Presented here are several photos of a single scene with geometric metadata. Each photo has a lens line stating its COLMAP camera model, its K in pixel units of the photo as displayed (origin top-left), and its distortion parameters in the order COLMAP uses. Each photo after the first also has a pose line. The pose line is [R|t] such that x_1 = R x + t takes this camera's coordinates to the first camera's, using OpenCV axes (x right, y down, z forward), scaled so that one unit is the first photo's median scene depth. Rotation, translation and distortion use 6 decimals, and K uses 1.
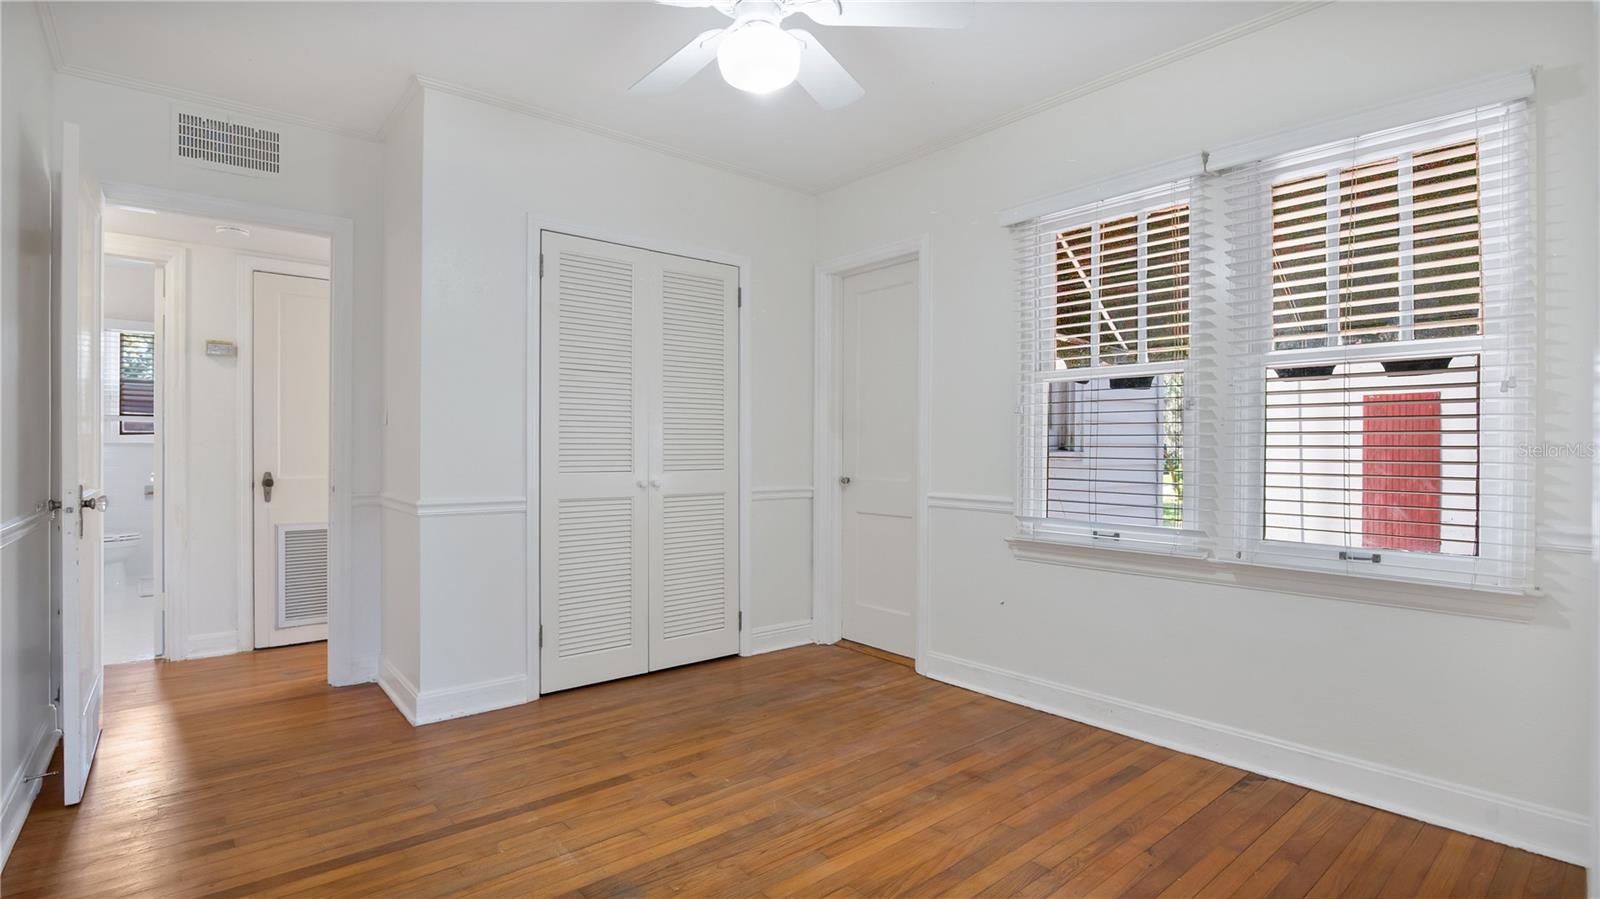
lens RADIAL K [[752.7, 0, 817.6], [0, 752.7, 448.9], [0, 0, 1]] dist [-0.027296, 0.001497]
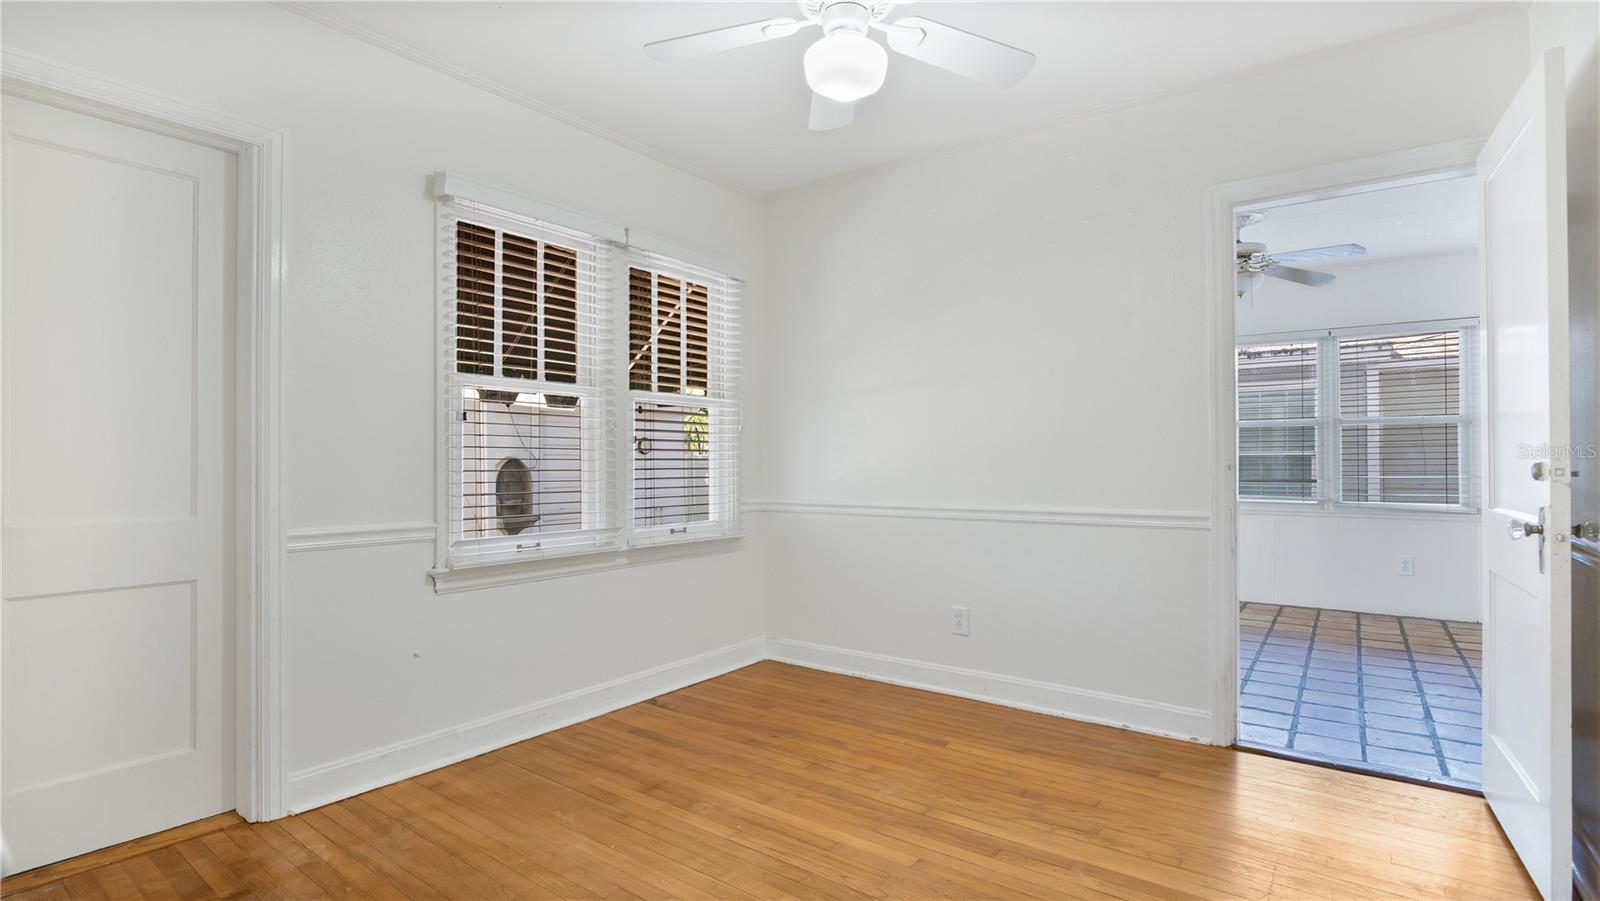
lens RADIAL K [[752.7, 0, 817.6], [0, 752.7, 449.9], [0, 0, 1]] dist [-0.027296, 0.001497]
pose [[-0.226779, 0.007089, 0.973920, -0.798964], [-0.007834, 0.999928, -0.009102, -0.011152], [-0.973915, -0.009694, -0.226707, 0.979835]]
